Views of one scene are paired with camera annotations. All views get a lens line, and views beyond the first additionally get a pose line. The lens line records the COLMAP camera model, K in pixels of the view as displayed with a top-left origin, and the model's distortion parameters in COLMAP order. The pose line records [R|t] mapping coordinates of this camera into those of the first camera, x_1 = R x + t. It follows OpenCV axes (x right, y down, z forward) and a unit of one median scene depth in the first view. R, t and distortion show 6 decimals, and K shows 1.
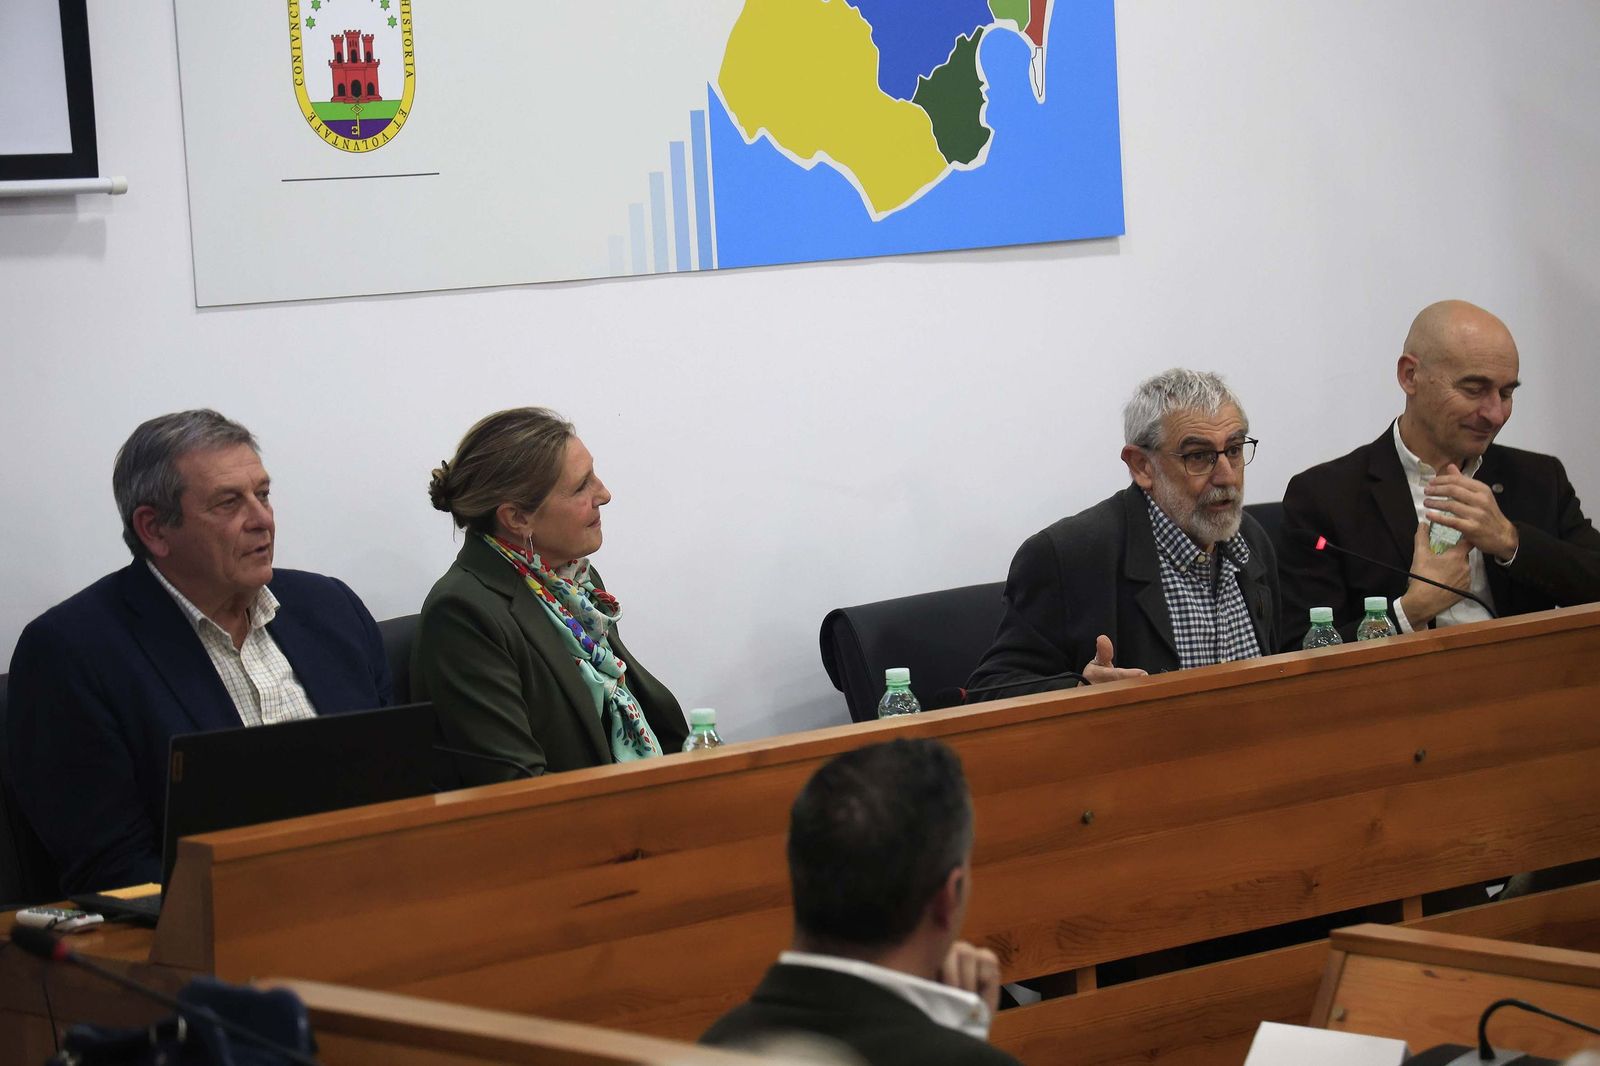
lens RADIAL K [[4645.4, 0, 804.8], [0, 4645.4, 516.0], [0, 0, 1]] dist [0.797856, -1.325671]
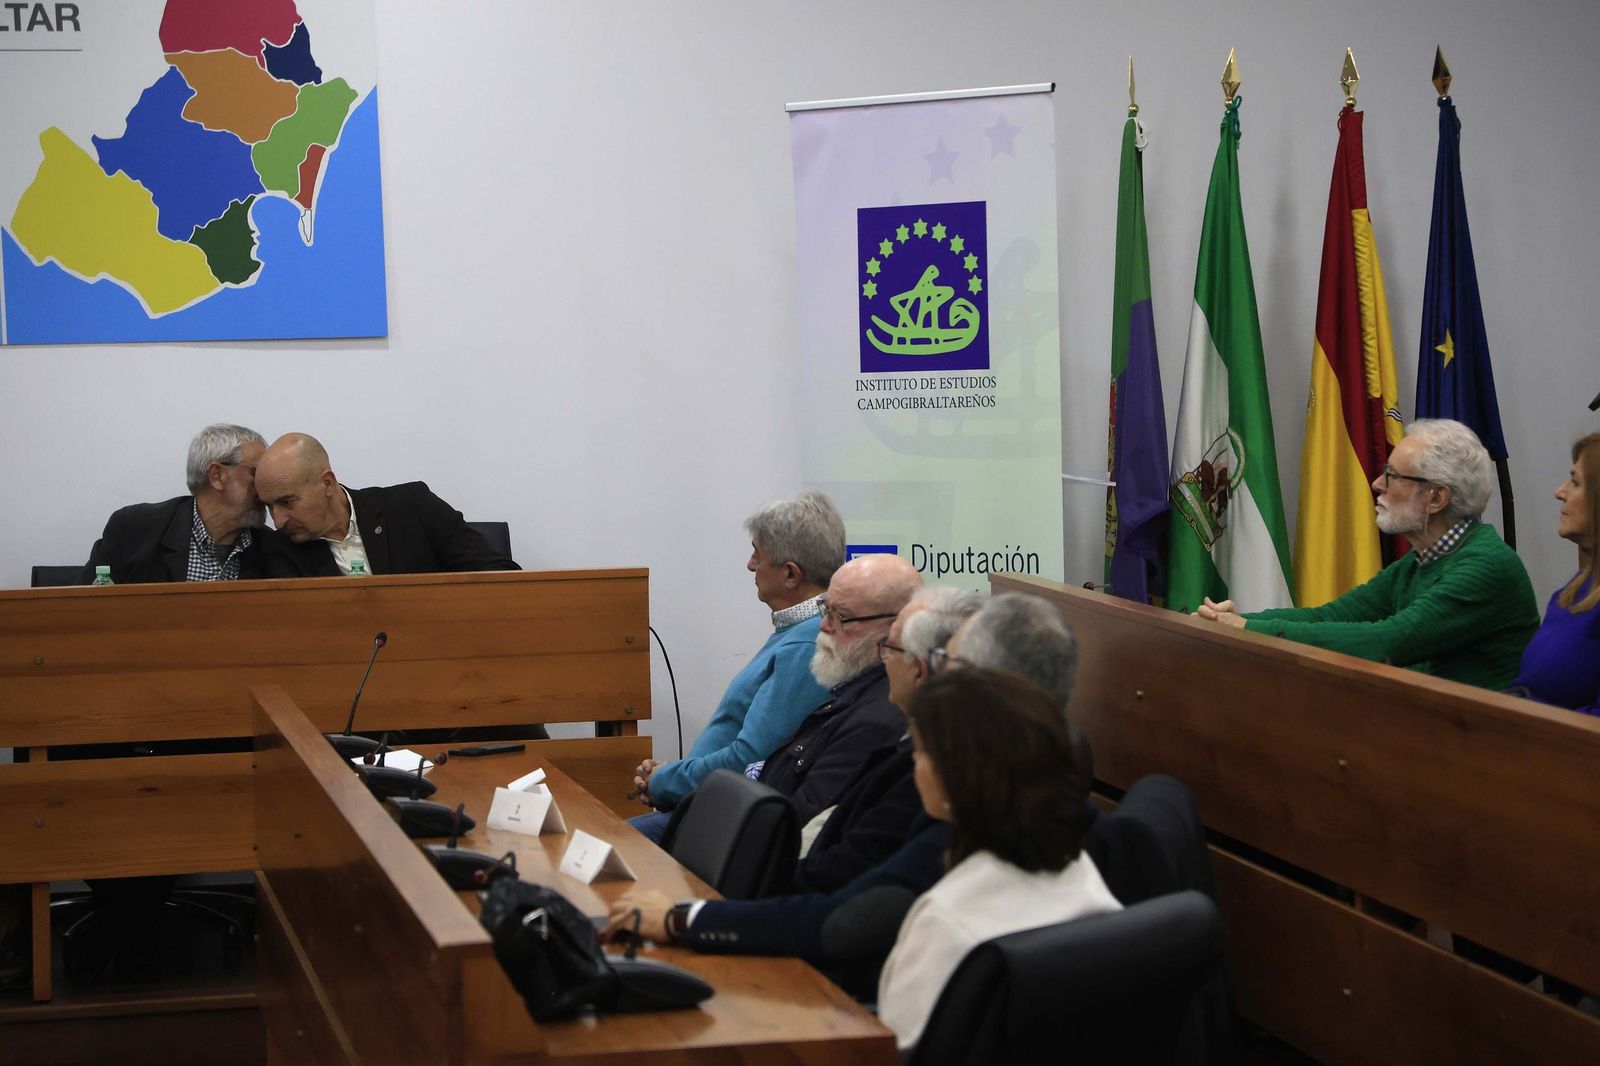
lens RADIAL K [[4645.4, 0, 804.8], [0, 4645.4, 516.0], [0, 0, 1]] dist [0.797856, -1.325671]
pose [[0.827382, 0.052946, -0.559138, 1.046766], [-0.061948, 0.998075, 0.002844, -0.015862], [0.558213, 0.032284, 0.829069, -0.163151]]
